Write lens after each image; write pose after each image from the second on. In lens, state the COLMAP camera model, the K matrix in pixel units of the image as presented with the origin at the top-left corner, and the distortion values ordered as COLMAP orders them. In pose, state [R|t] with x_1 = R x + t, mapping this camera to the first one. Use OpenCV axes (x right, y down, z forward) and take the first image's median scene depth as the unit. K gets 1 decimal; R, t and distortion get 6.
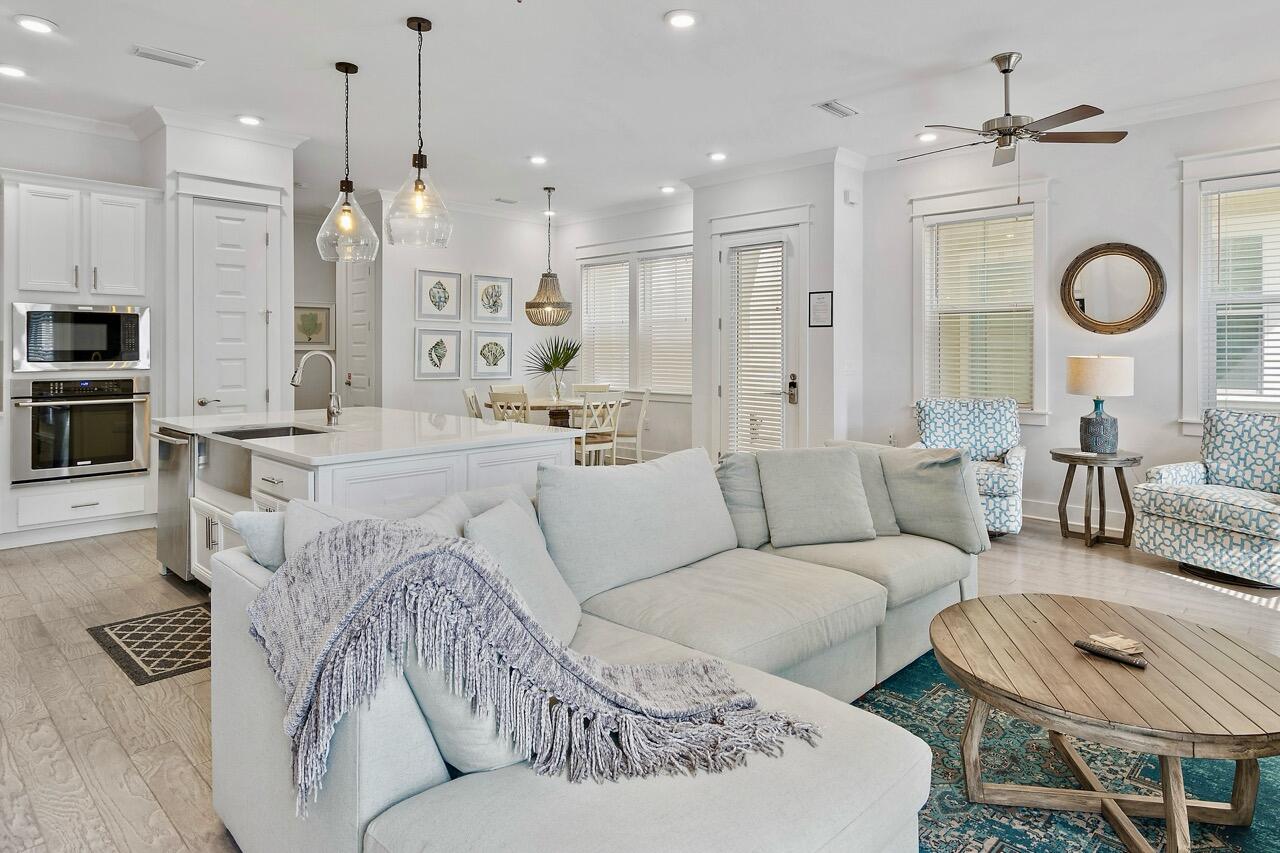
lens RADIAL K [[751.4, 0, 664.2], [0, 751.4, 351.2], [0, 0, 1]] dist [0.008003, 0.000910]
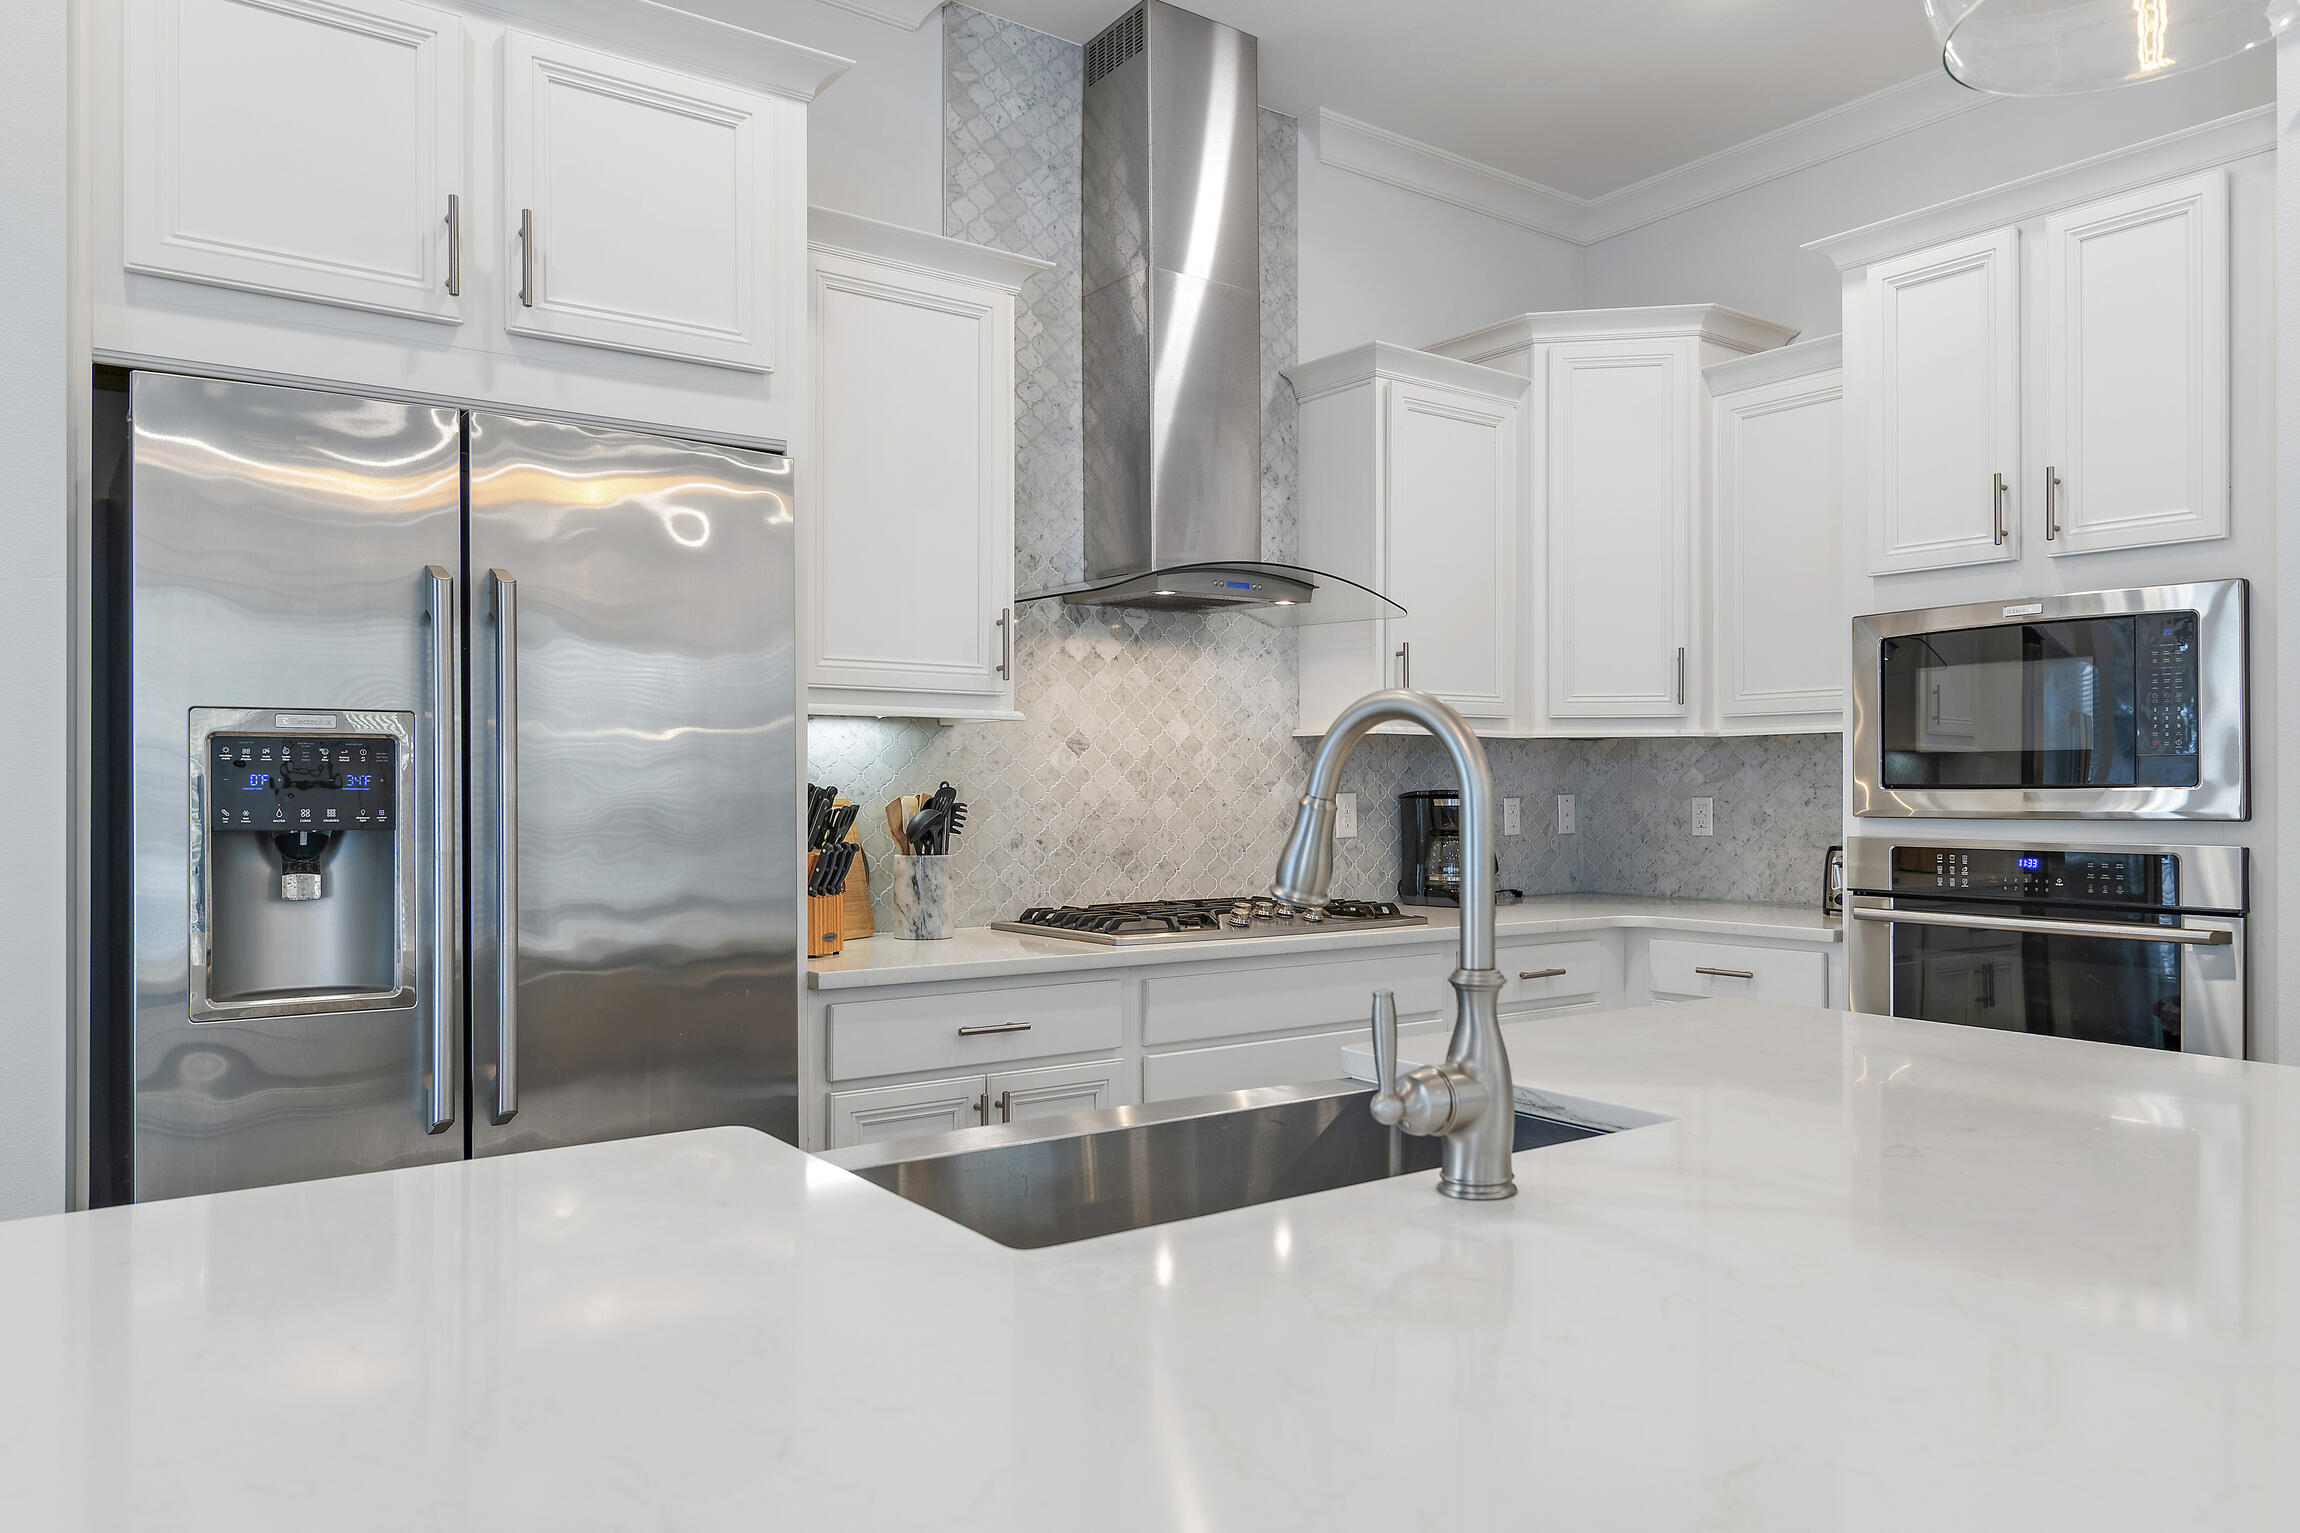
lens RADIAL K [[1542.4, 0, 1090.0], [0, 1542.4, 771.3], [0, 0, 1]] dist [0.000677, -0.005640]
pose [[-0.188028, -0.011544, -0.982096, -0.089484], [-0.001186, 0.999933, -0.011527, 0.013180], [0.982163, -0.001002, -0.188029, 0.676638]]
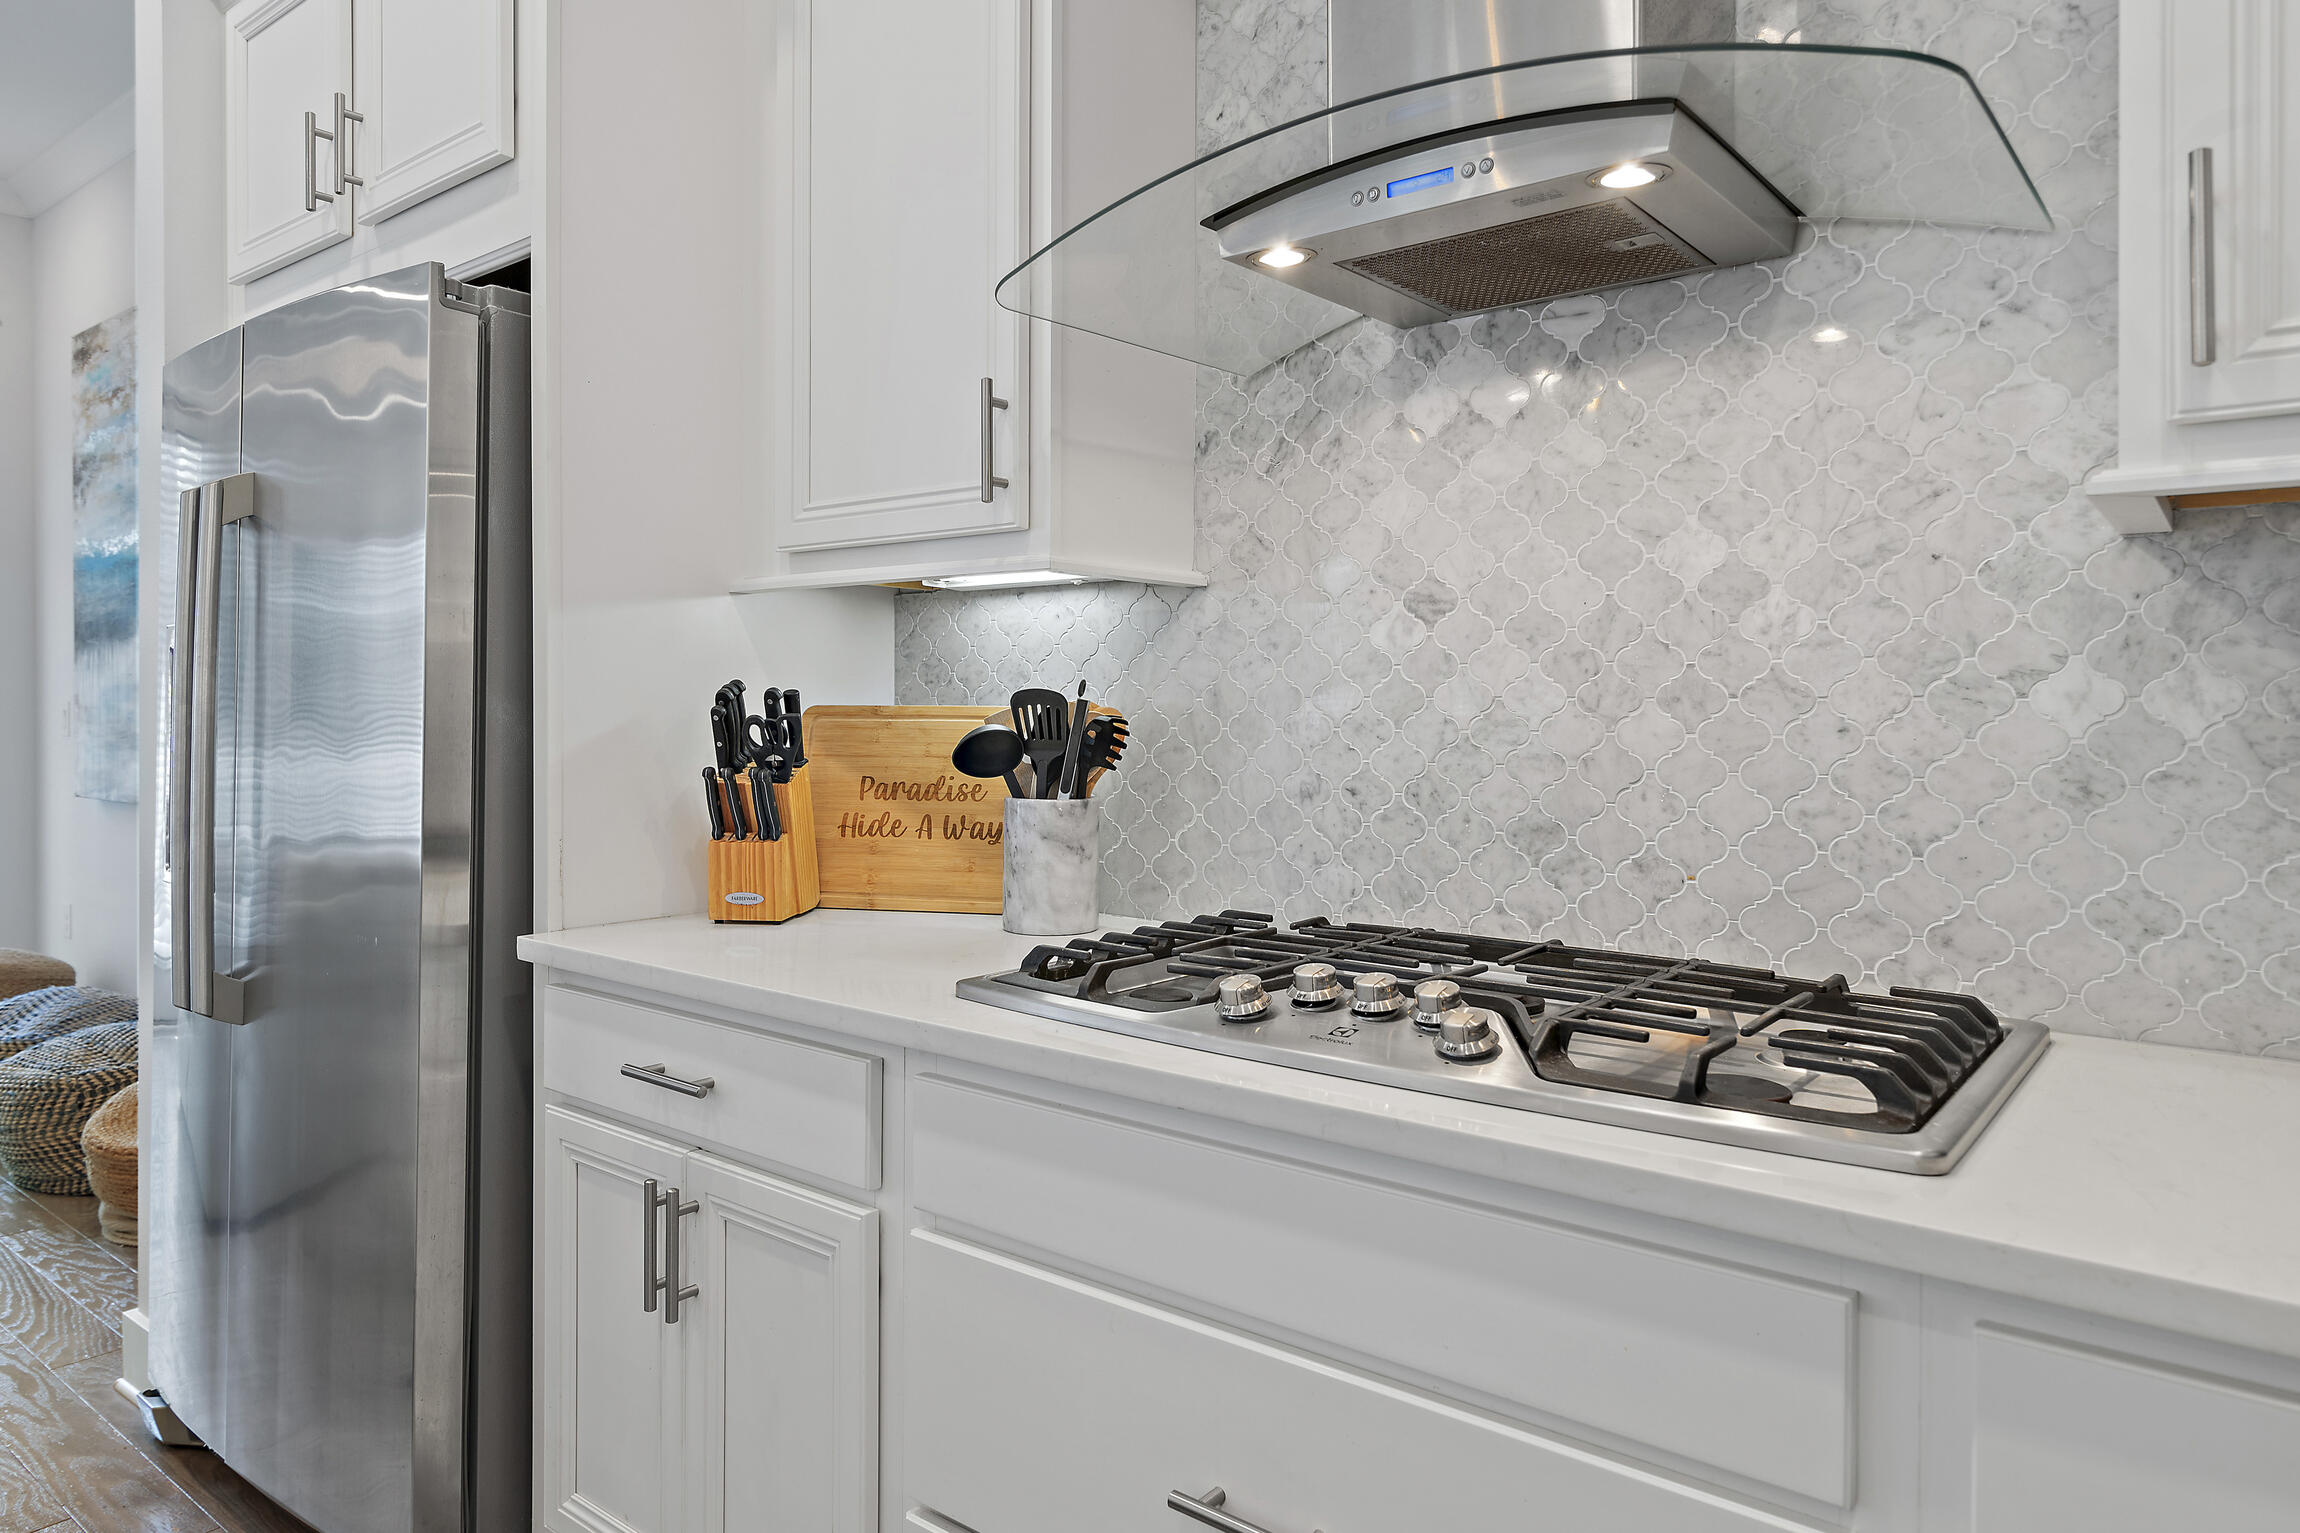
lens RADIAL K [[1489.2, 0, 1118.8], [0, 1489.2, 712.8], [0, 0, 1]] dist [-0.002520, 0.000162]
pose [[-0.997128, -0.007428, -0.075365, -0.640083], [-0.007542, 0.999971, 0.001226, 0.017714], [0.075354, 0.001791, -0.997155, 0.859311]]
